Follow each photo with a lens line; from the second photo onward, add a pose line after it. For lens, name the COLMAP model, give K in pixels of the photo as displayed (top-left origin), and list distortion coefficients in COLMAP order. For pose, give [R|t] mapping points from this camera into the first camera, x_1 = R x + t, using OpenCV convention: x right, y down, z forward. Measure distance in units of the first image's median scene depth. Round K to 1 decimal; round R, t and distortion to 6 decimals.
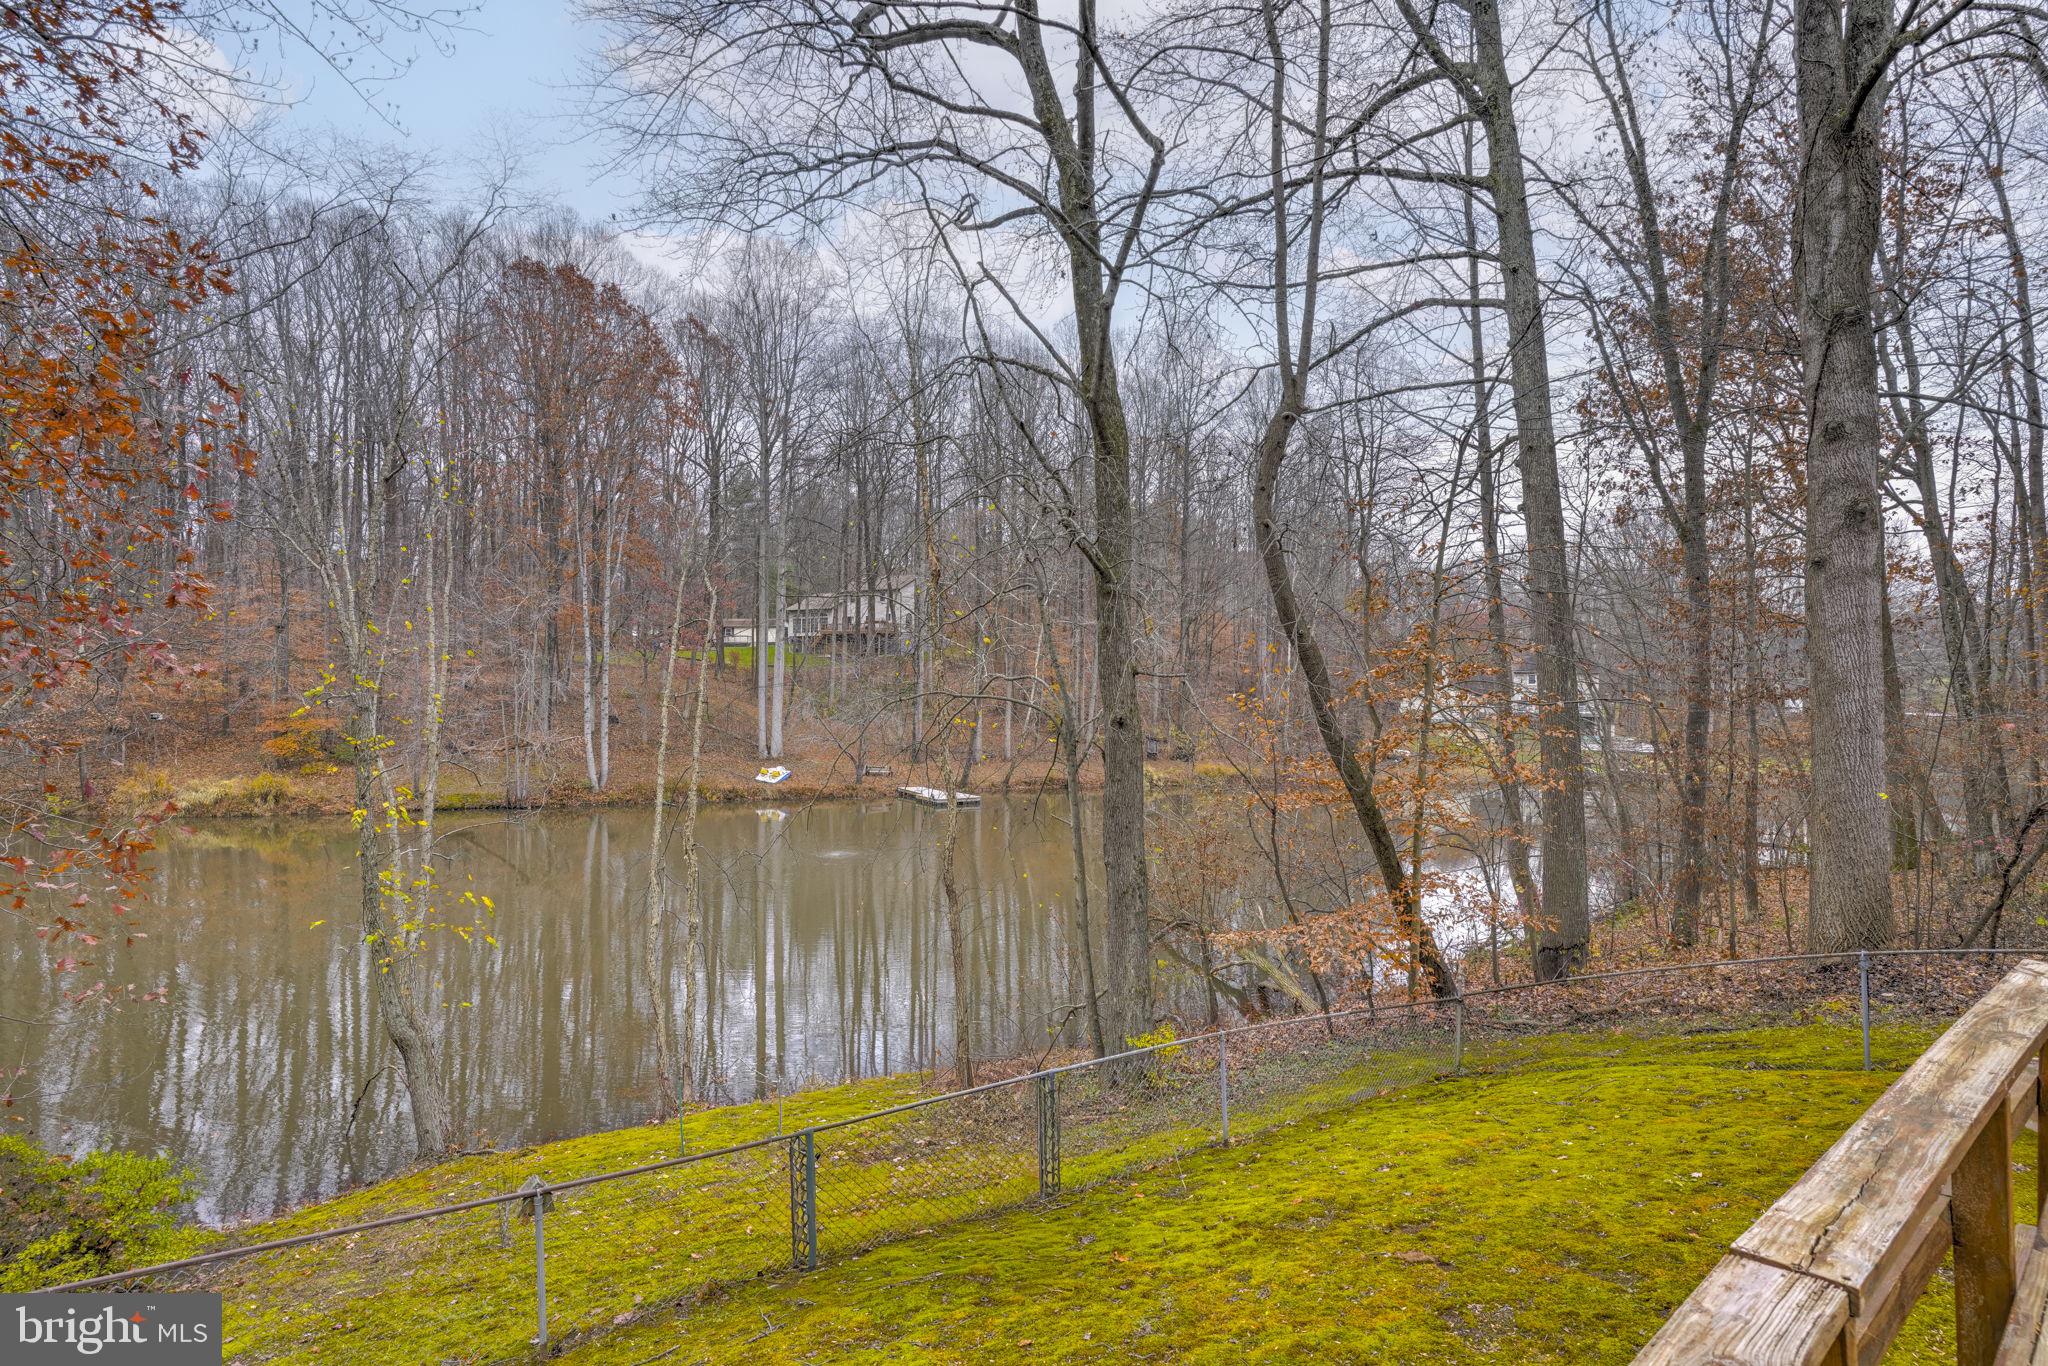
lens RADIAL K [[985.8, 0, 1035.6], [0, 985.8, 681.0], [0, 0, 1]] dist [-0.016239, 0.000821]
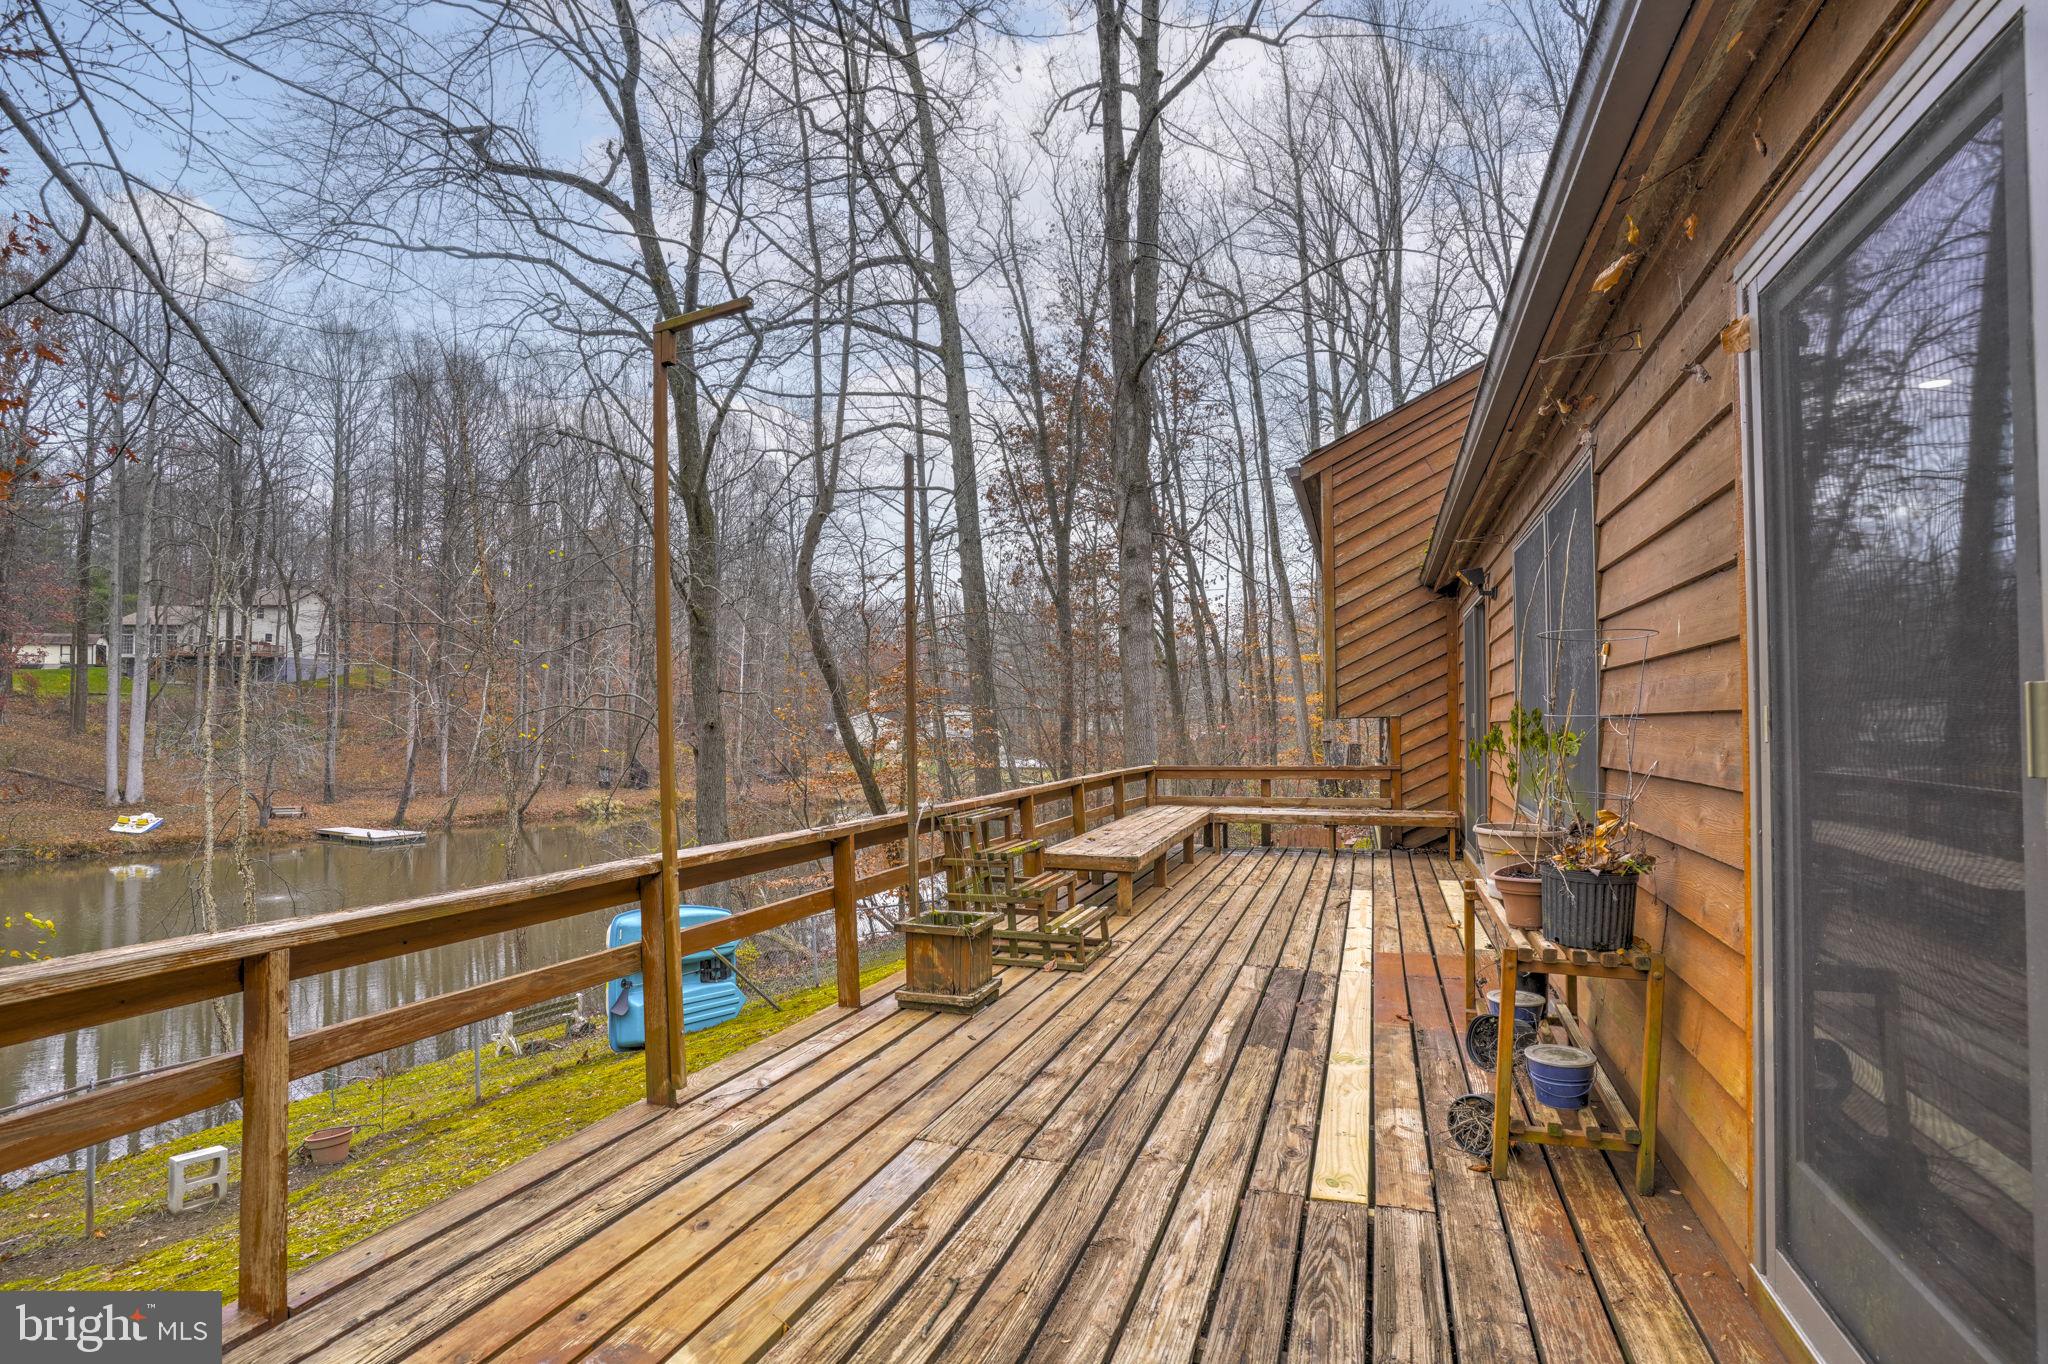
lens RADIAL K [[985.8, 0, 1022.8], [0, 985.8, 688.3], [0, 0, 1]] dist [-0.016239, 0.000821]
pose [[0.852456, 0.005117, 0.522774, -0.094495], [0.007408, 0.999733, -0.021866, 0.007643], [-0.522746, 0.022512, 0.852191, -0.142458]]
